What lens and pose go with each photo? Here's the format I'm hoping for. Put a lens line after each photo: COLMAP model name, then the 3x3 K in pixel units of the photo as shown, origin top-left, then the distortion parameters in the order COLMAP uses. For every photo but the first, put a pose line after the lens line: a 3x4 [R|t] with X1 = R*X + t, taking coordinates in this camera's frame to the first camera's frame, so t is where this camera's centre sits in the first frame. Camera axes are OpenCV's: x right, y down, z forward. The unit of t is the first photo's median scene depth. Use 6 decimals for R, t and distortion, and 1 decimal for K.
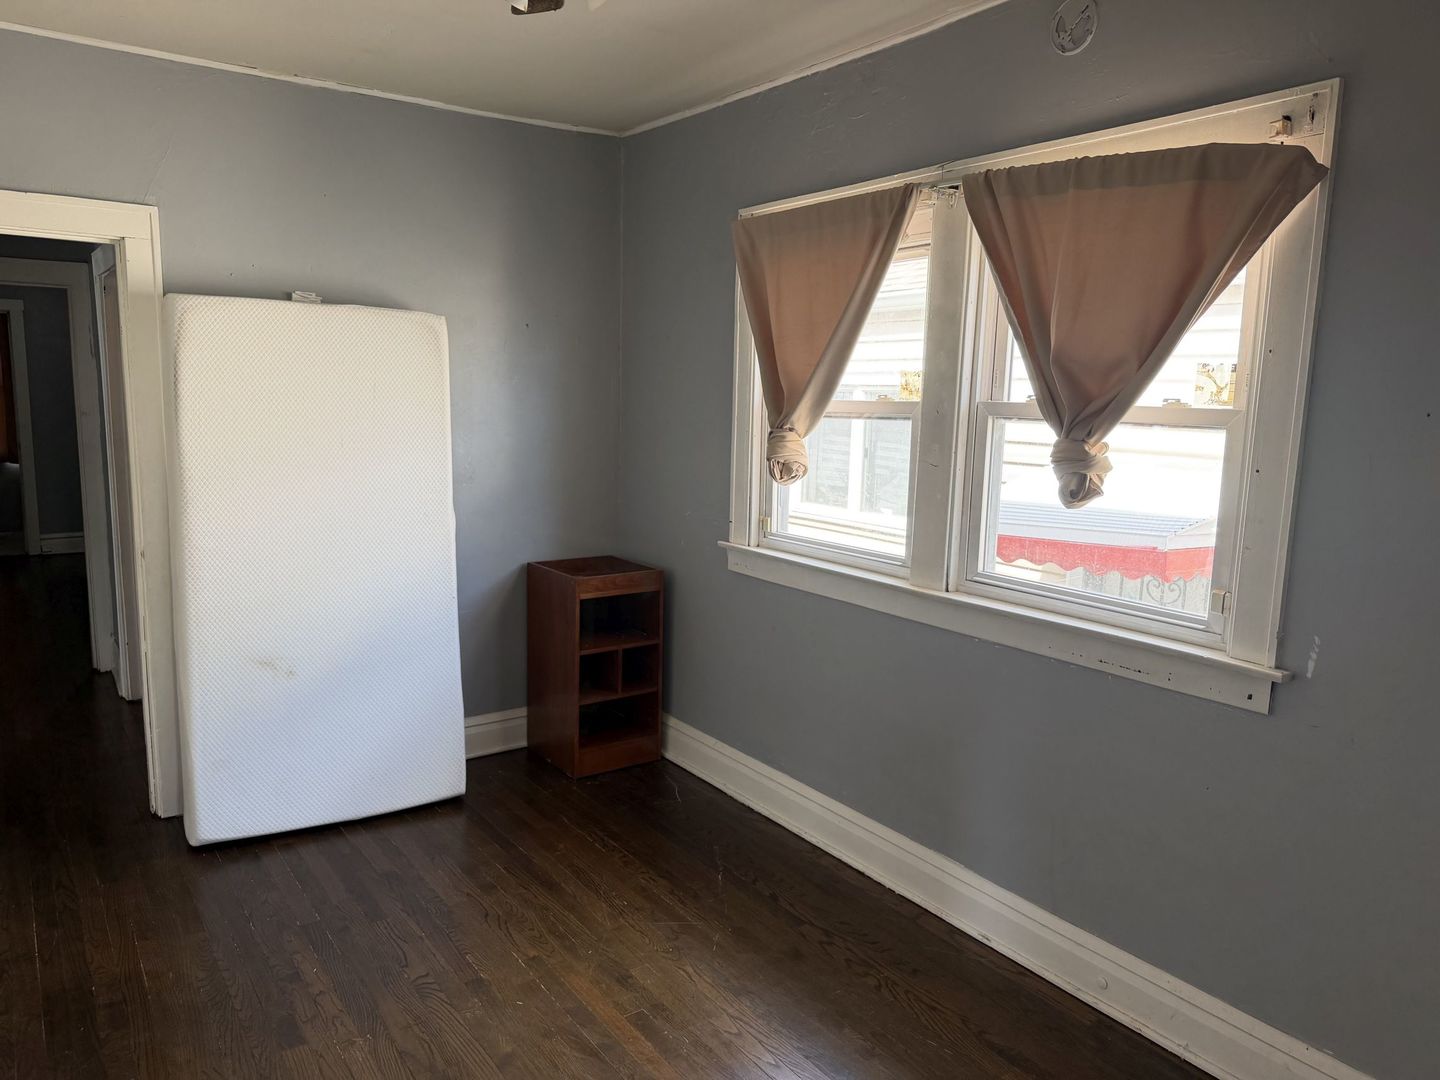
lens RADIAL K [[988.5, 0, 742.8], [0, 988.5, 540.8], [0, 0, 1]] dist [0.151049, -0.202156]
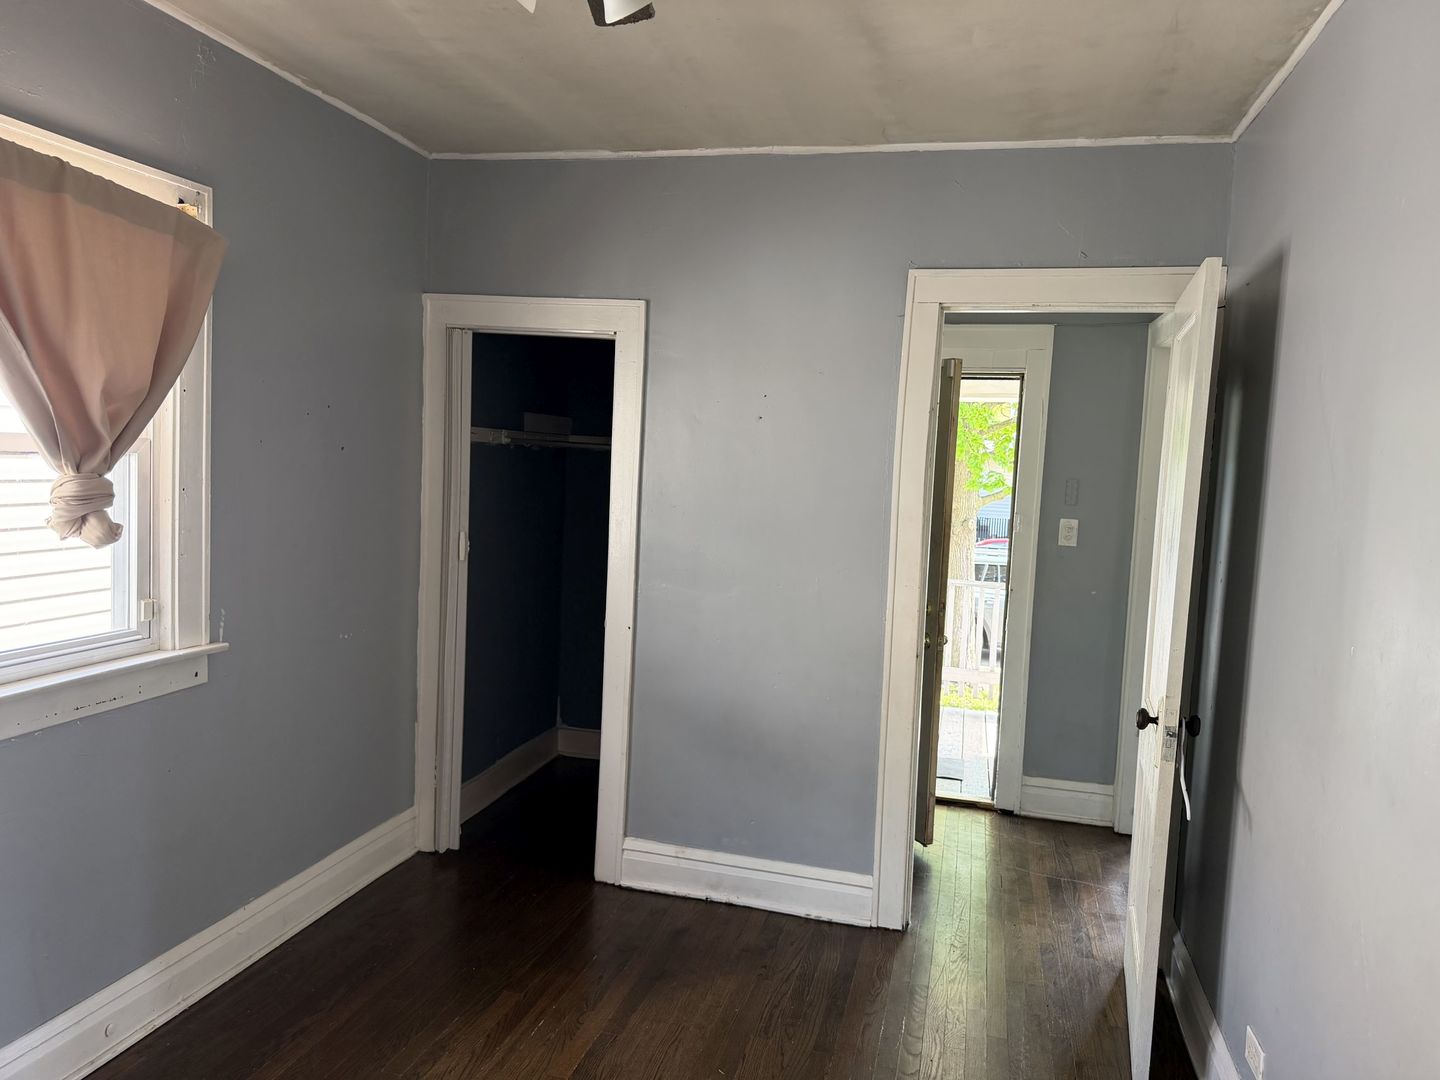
lens RADIAL K [[988.5, 0, 742.8], [0, 988.5, 540.8], [0, 0, 1]] dist [0.151049, -0.202156]
pose [[-0.649615, -0.116220, 0.751328, -0.784316], [0.051277, 0.979298, 0.195819, -0.198400], [-0.758532, 0.165733, -0.630207, 1.191910]]
